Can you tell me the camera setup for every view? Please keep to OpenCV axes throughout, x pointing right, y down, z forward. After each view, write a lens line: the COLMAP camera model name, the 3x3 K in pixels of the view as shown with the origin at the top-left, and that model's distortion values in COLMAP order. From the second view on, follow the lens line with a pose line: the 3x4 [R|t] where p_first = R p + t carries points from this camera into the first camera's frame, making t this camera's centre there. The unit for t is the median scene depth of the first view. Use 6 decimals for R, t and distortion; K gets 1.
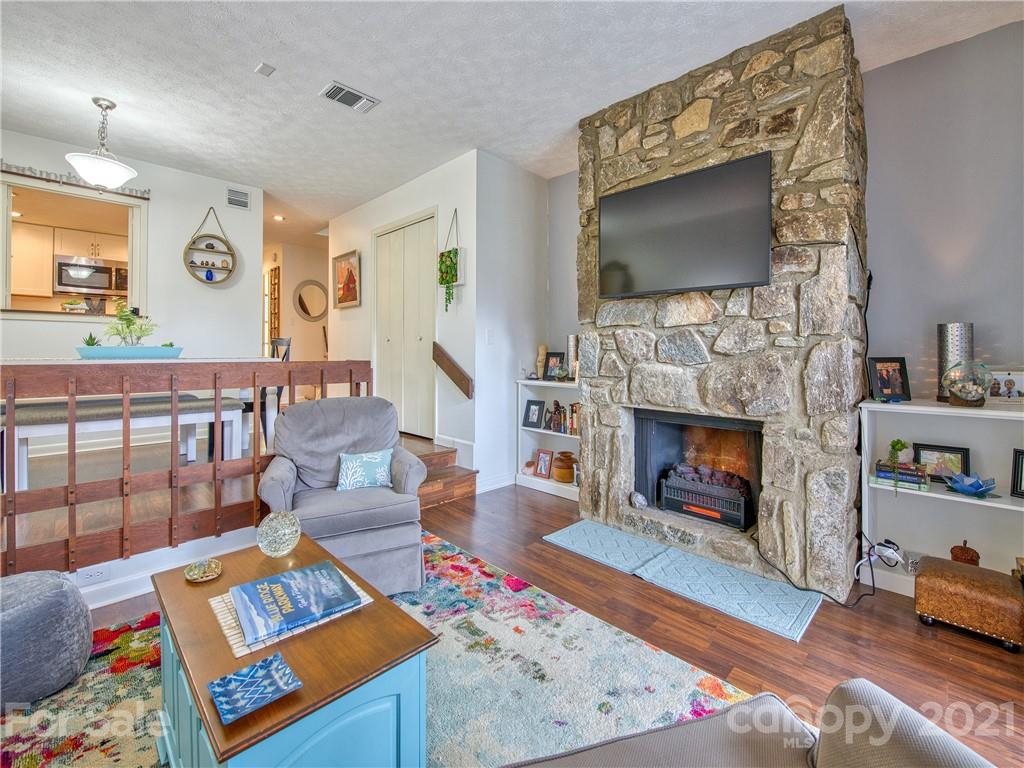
lens RADIAL K [[448.0, 0, 515.8], [0, 448.0, 349.9], [0, 0, 1]] dist [-0.013567, -0.000347]
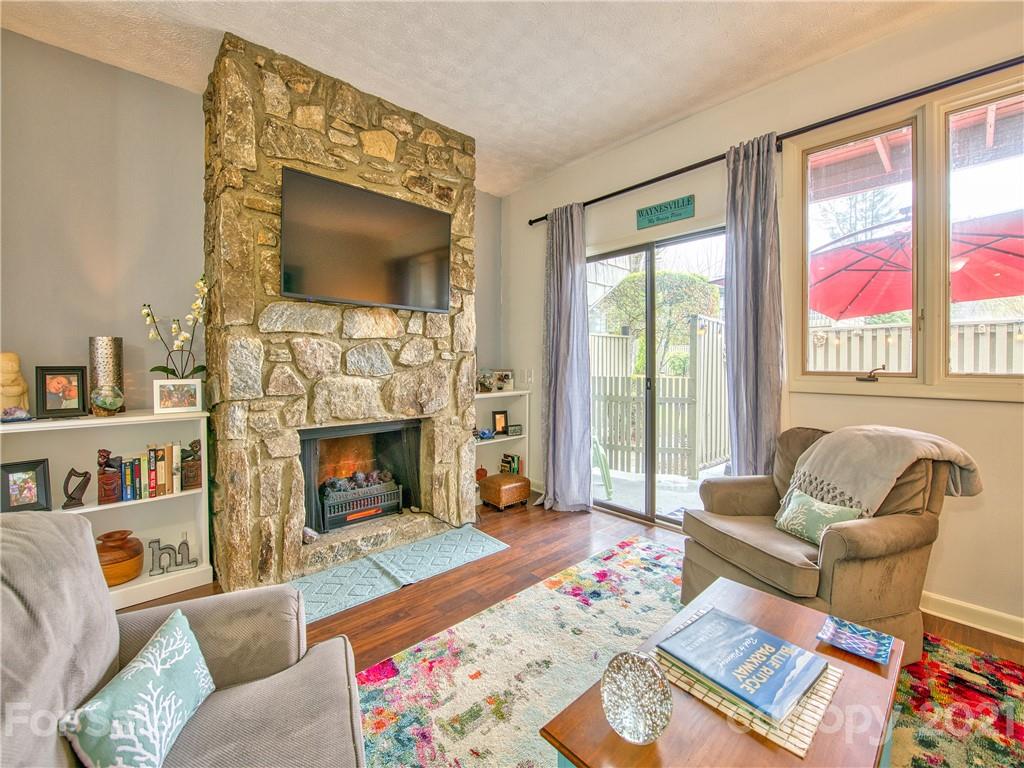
lens RADIAL K [[416.0, 0, 524.1], [0, 416.0, 364.4], [0, 0, 1]] dist [-0.017911, -0.000094]
pose [[0.041221, -0.011398, 0.999085, -0.580658], [-0.004330, 0.999924, 0.011586, -0.007406], [-0.999141, -0.004804, 0.041168, 0.619948]]
